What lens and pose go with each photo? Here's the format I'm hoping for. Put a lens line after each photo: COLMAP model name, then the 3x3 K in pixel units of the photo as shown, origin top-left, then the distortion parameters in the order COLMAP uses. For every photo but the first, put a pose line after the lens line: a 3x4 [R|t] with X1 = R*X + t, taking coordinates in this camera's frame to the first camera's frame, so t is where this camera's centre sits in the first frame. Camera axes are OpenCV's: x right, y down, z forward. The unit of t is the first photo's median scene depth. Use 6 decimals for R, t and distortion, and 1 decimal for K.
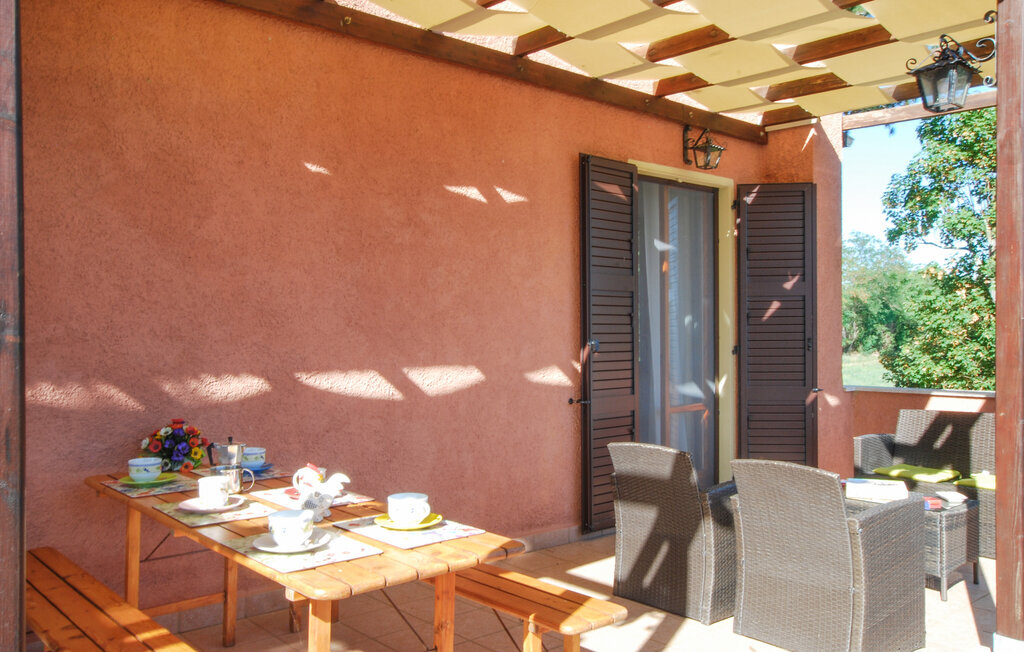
lens RADIAL K [[848.8, 0, 512.0], [0, 848.8, 326.0], [0, 0, 1]] dist [0.000188, 0.004831]
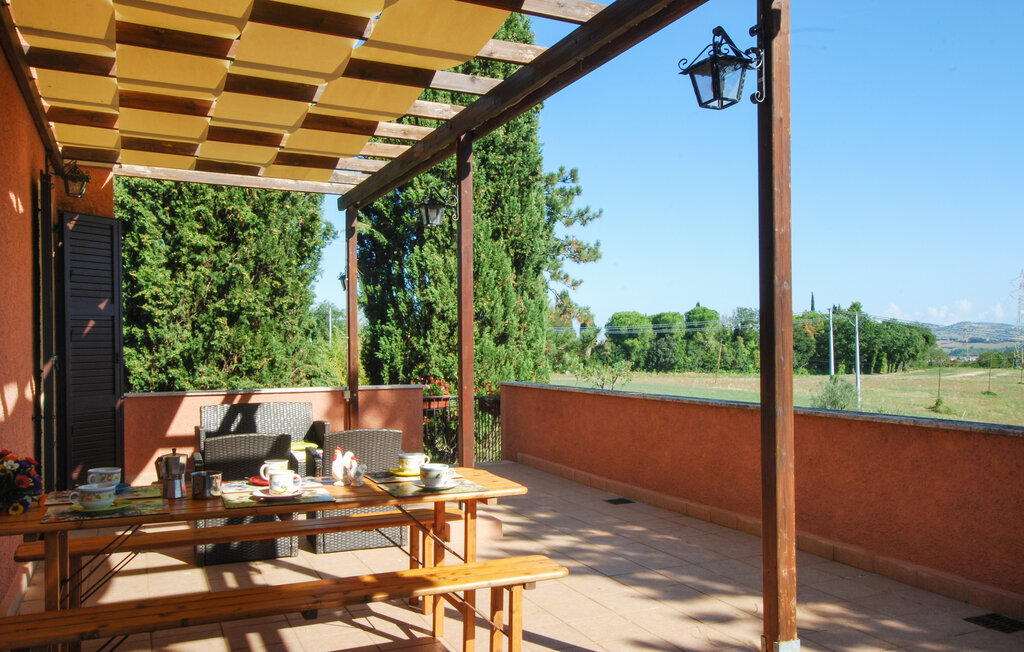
lens RADIAL K [[848.8, 0, 512.0], [0, 848.8, 326.0], [0, 0, 1]] dist [0.000188, 0.004831]
pose [[0.273783, 0.017174, 0.961638, -0.614610], [0.003537, 0.999816, -0.018863, 0.001624], [-0.961785, 0.008566, 0.273672, 0.161774]]
